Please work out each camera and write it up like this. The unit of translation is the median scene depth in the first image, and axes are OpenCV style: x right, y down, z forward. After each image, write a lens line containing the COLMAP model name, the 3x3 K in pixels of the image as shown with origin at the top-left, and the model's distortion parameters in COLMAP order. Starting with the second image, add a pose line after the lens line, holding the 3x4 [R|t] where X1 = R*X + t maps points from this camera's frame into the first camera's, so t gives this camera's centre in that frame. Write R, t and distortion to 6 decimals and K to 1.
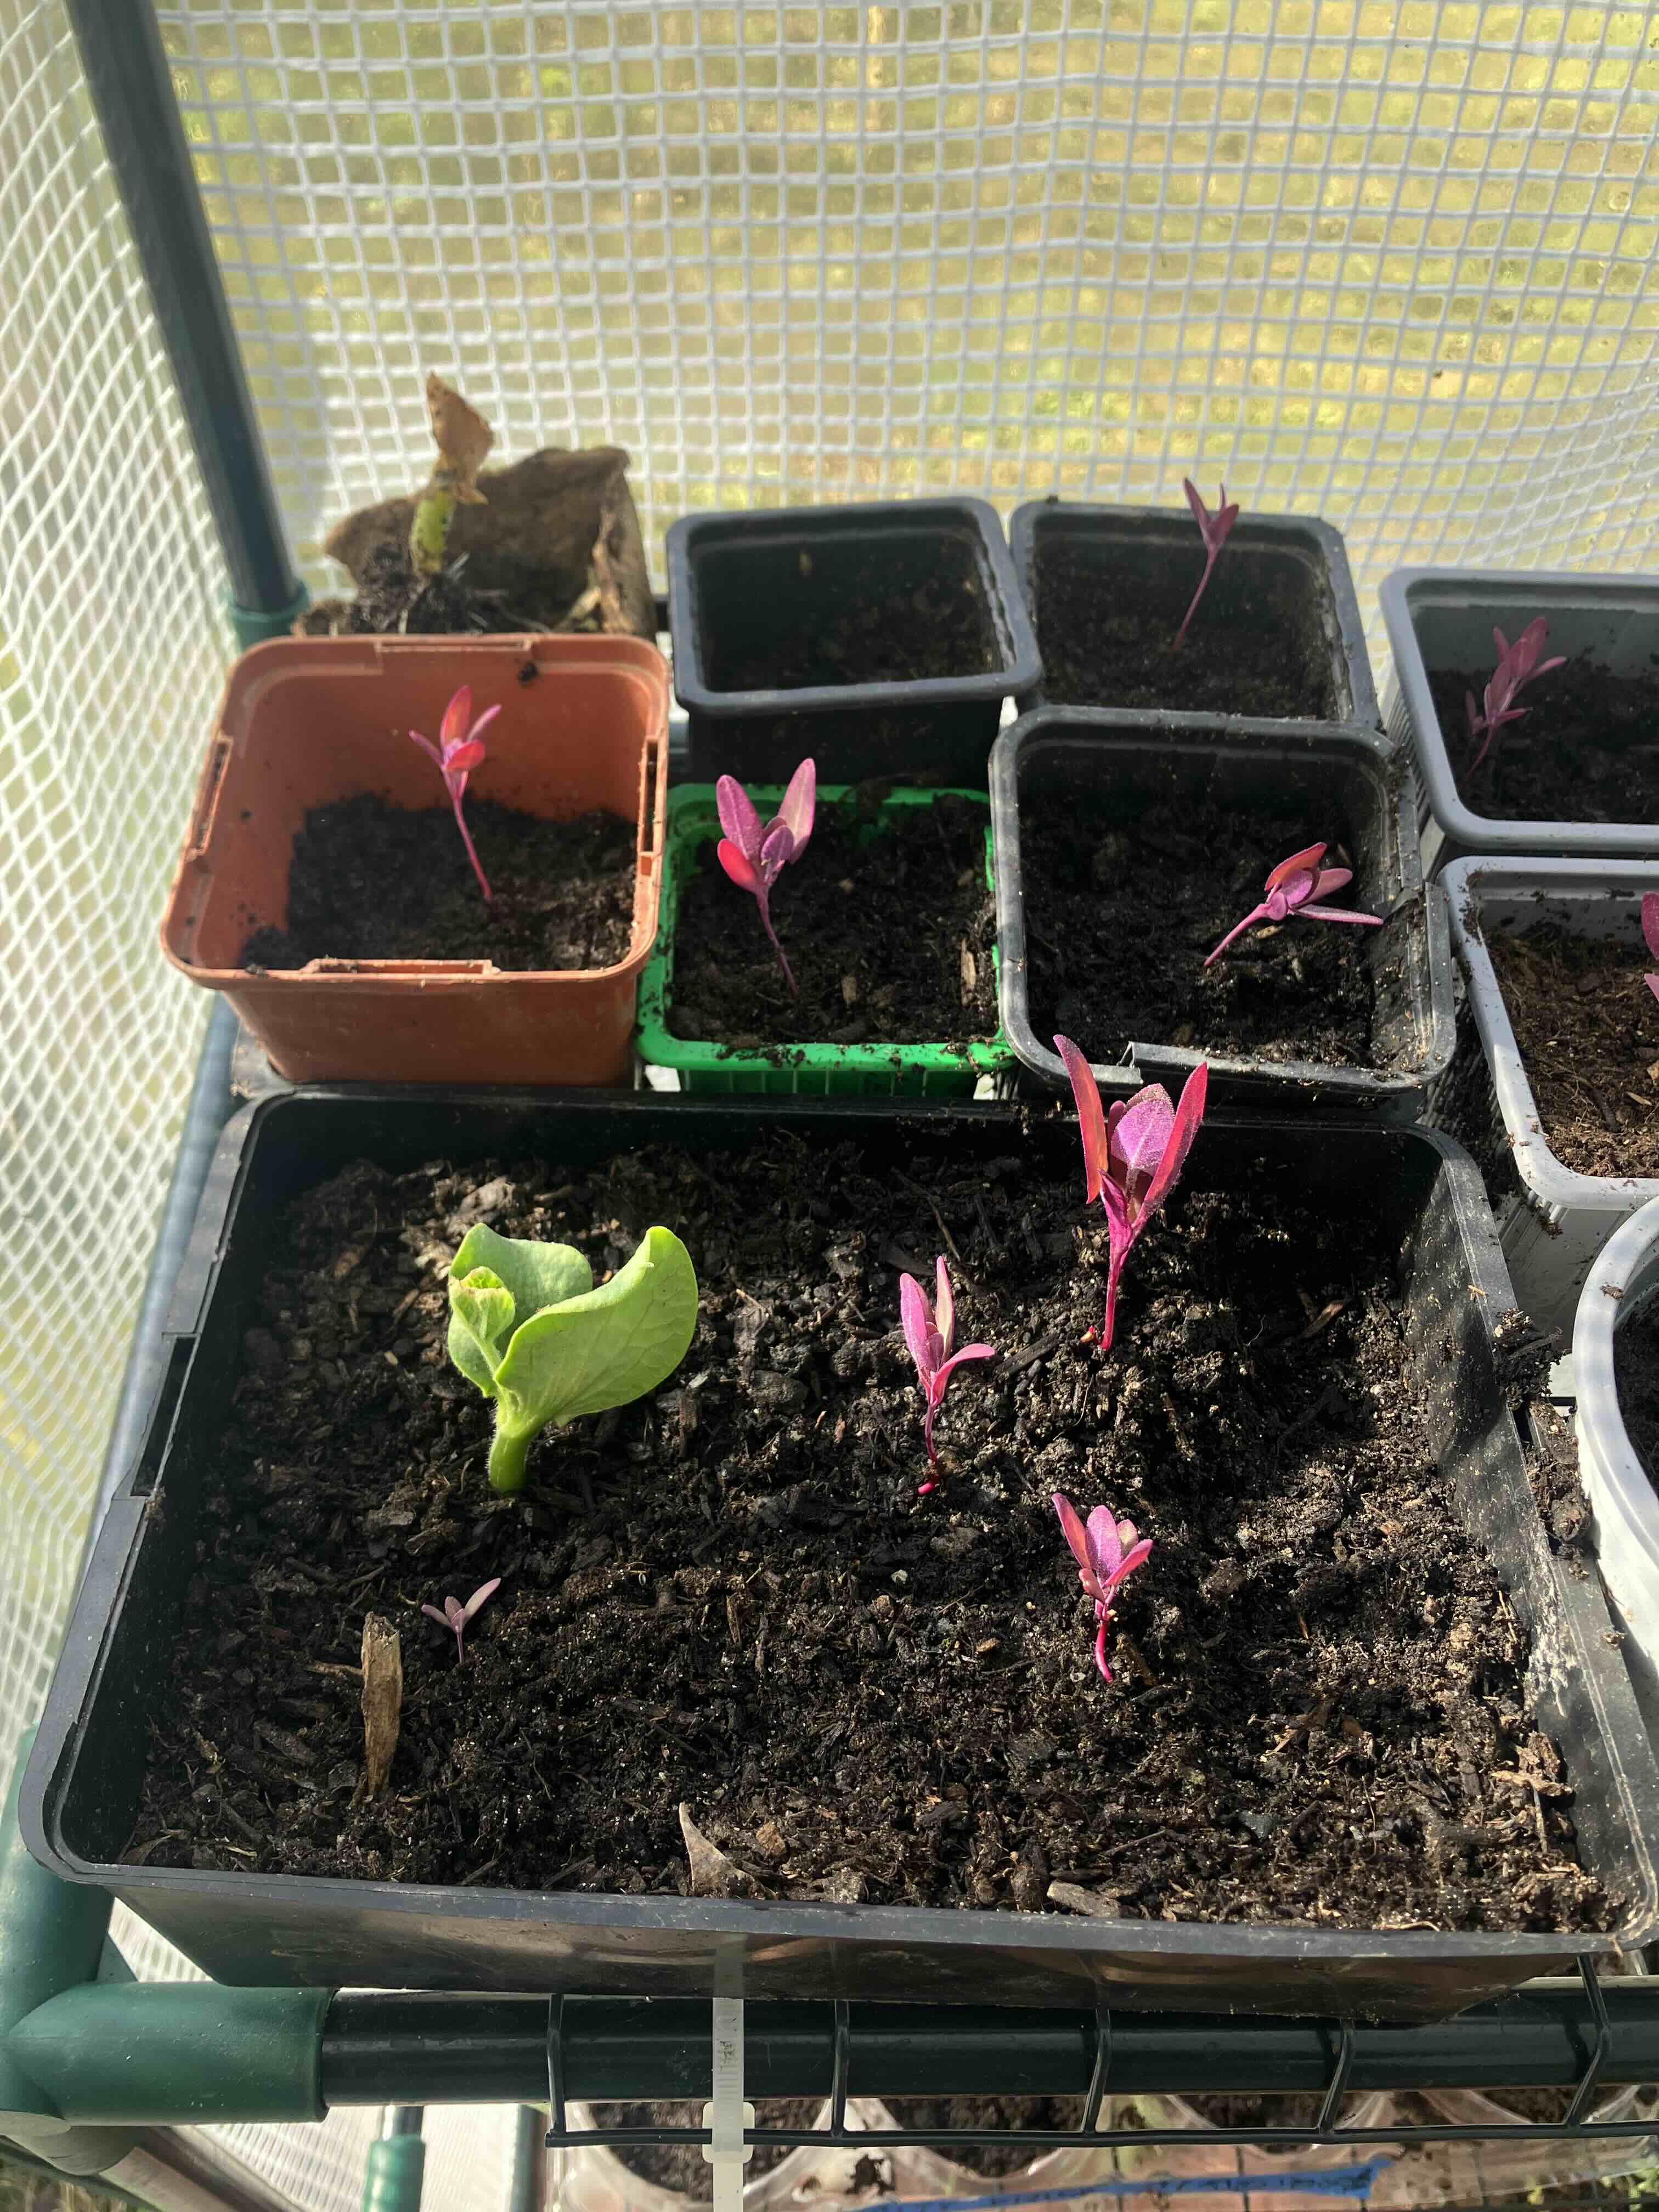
lens RADIAL K [[1795.9, 0, 829.5], [0, 1795.9, 1106.0], [0, 0, 1]] dist [-0.000966, -0.018855]
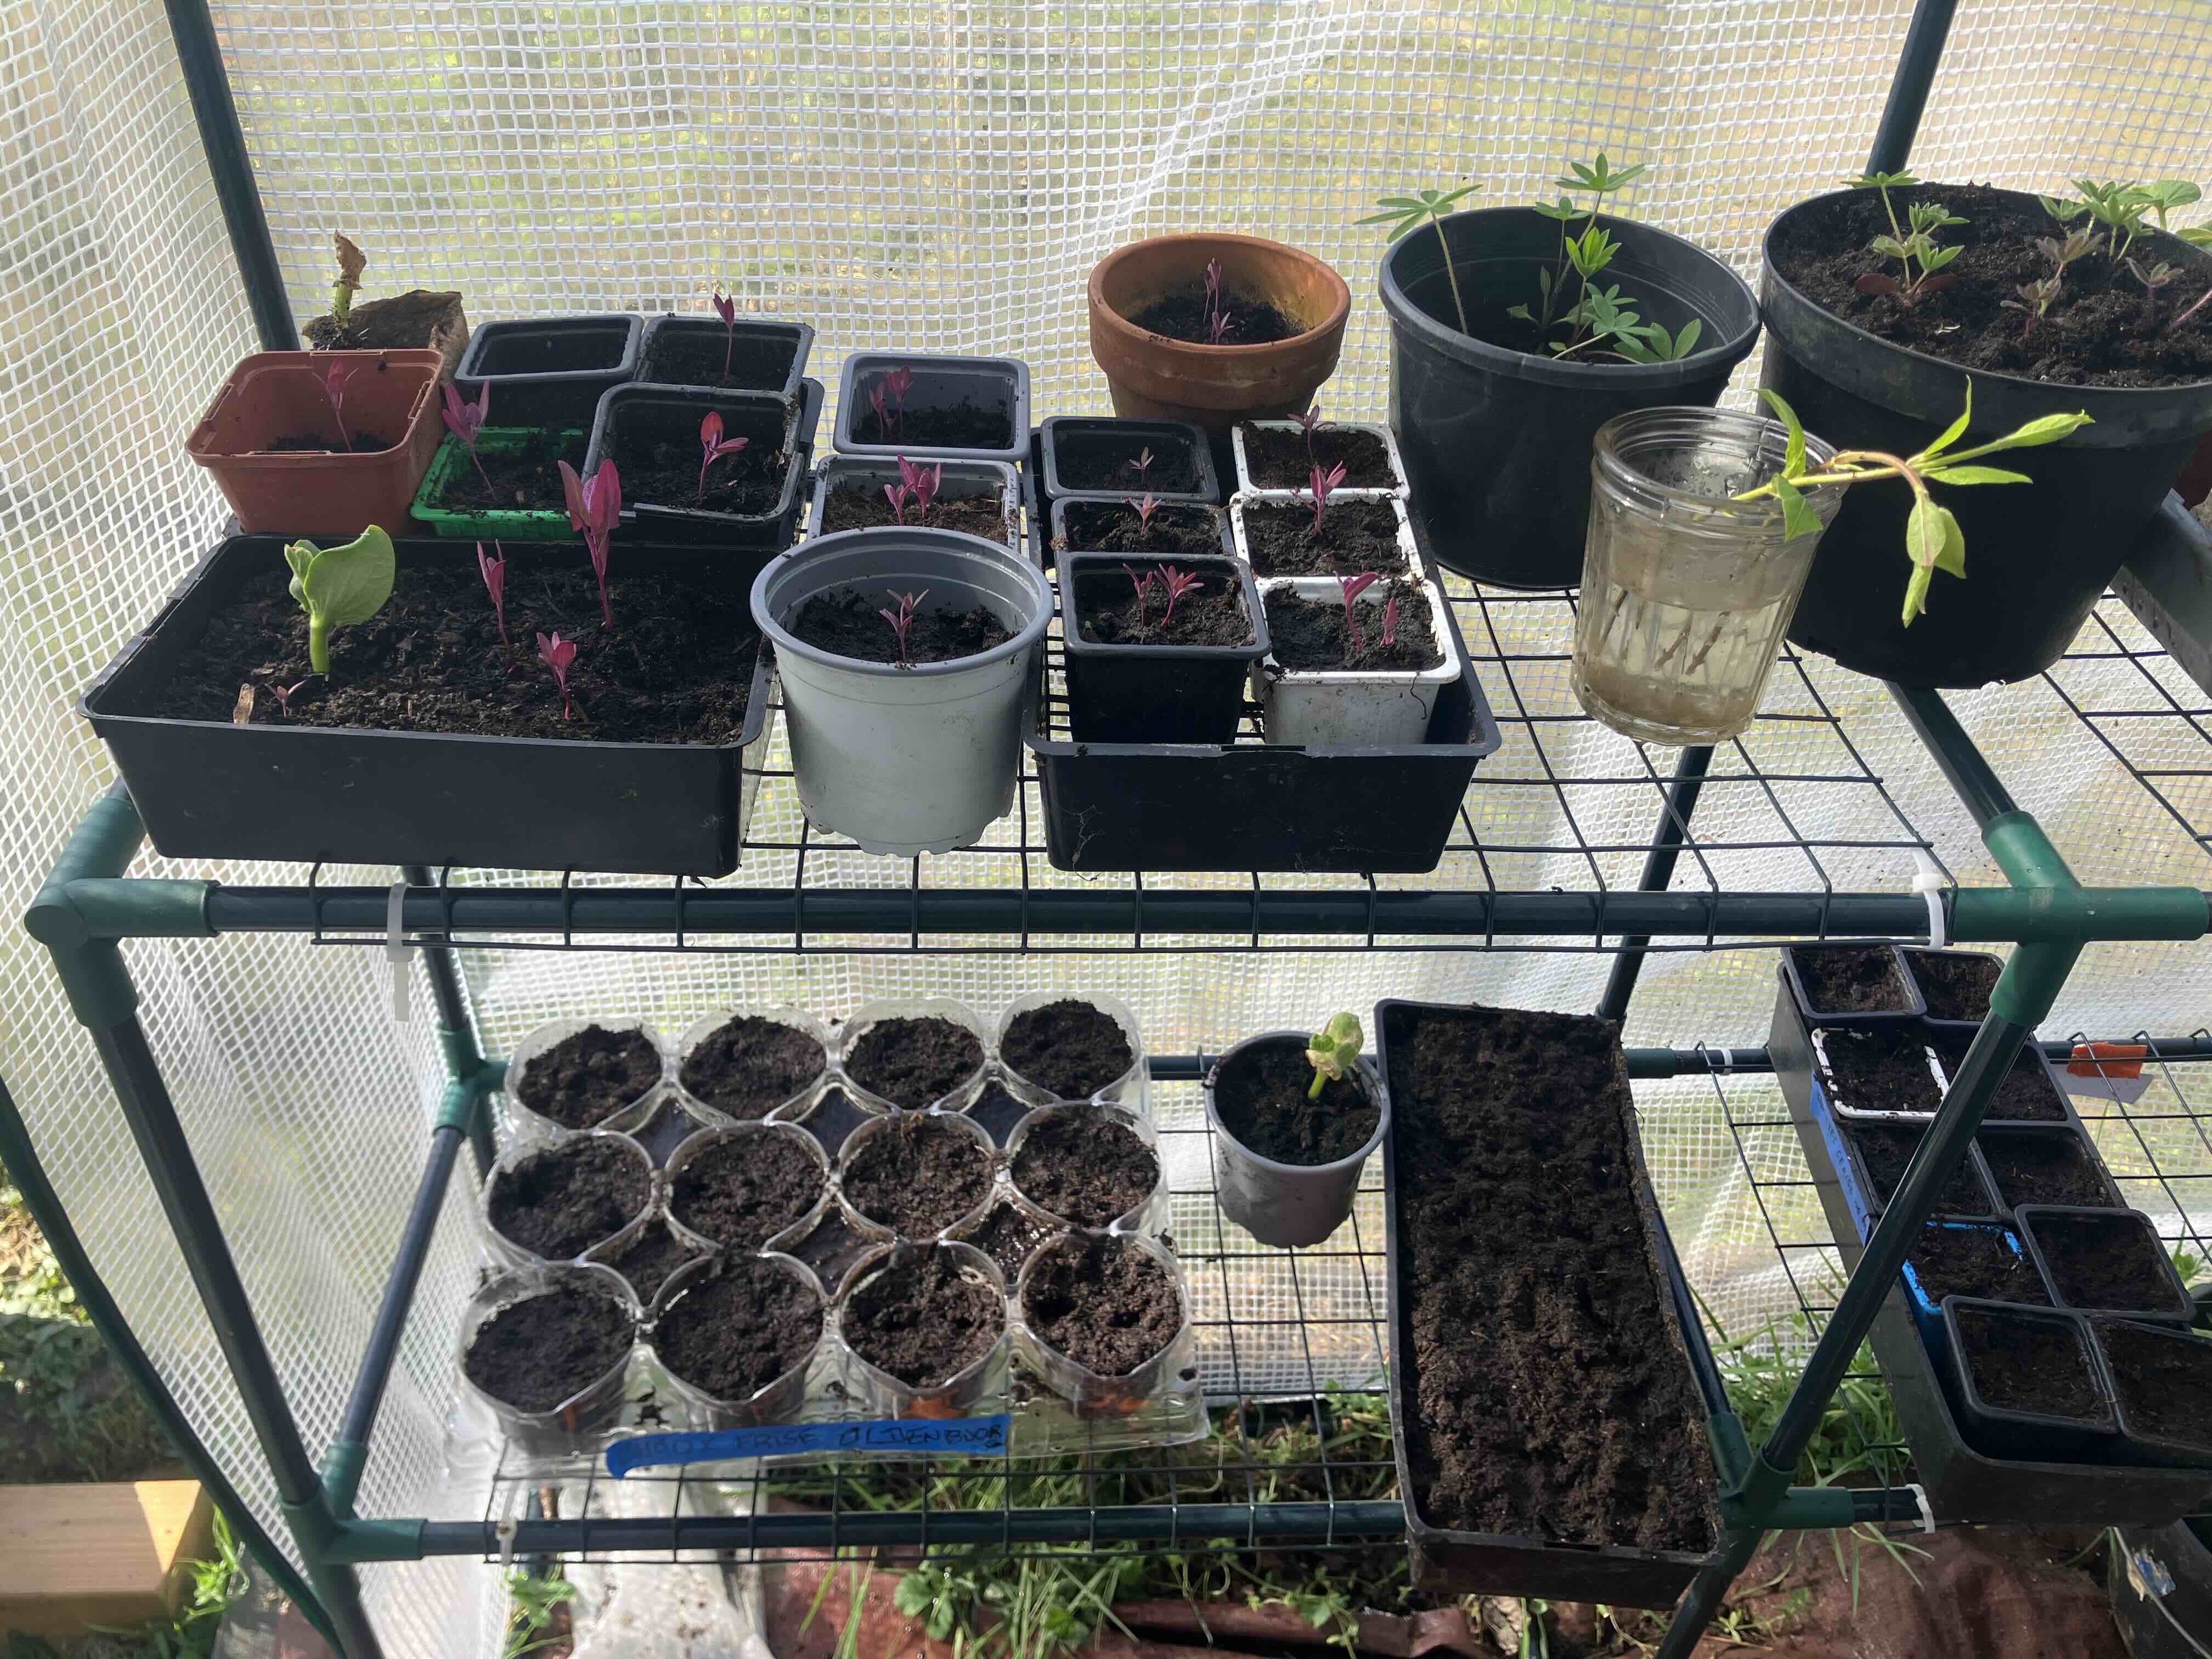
lens RADIAL K [[1795.9, 0, 1106.0], [0, 1795.9, 829.5], [0, 0, 1]] dist [-0.000966, -0.018855]
pose [[0.999179, -0.010820, 0.039038, 0.597422], [0.019631, 0.972288, -0.232962, 0.800110], [-0.035436, 0.233537, 0.971702, -0.968099]]
